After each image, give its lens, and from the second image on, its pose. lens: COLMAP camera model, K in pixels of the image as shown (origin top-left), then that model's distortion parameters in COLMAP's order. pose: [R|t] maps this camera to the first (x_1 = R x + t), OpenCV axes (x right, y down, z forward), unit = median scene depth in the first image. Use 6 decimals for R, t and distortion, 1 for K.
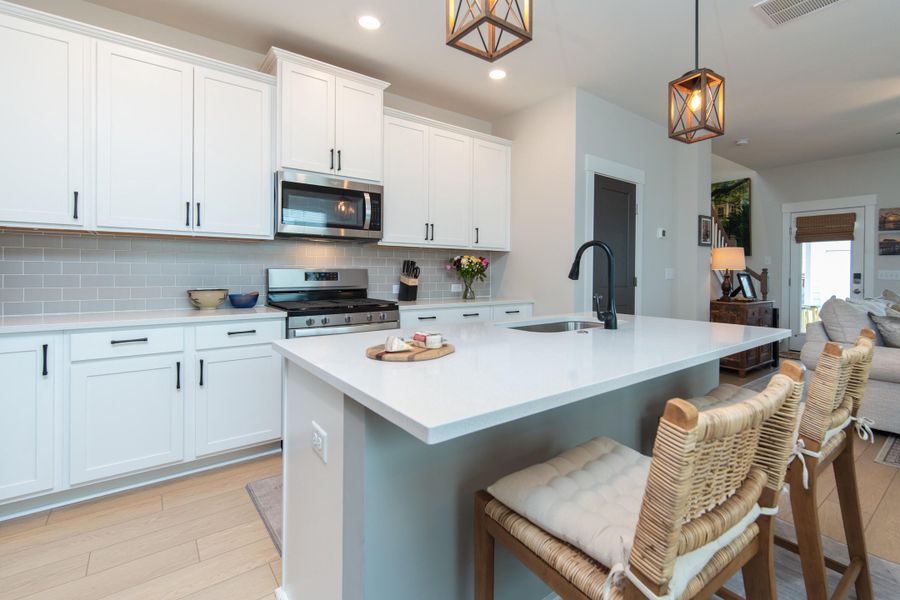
lens RADIAL K [[424.7, 0, 487.6], [0, 424.7, 275.5], [0, 0, 1]] dist [0.015678, -0.000095]
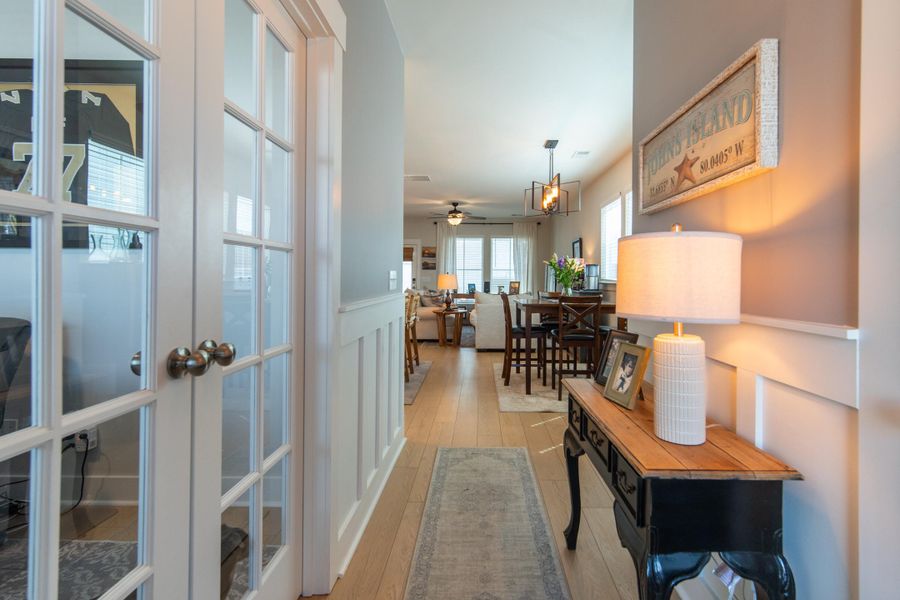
lens RADIAL K [[424.7, 0, 487.6], [0, 424.7, 275.5], [0, 0, 1]] dist [0.015678, -0.000095]
pose [[0.630773, 0.005465, 0.775948, -0.580117], [0.003028, 0.999950, -0.009504, 0.002121], [-0.775961, 0.008344, 0.630725, -0.648598]]
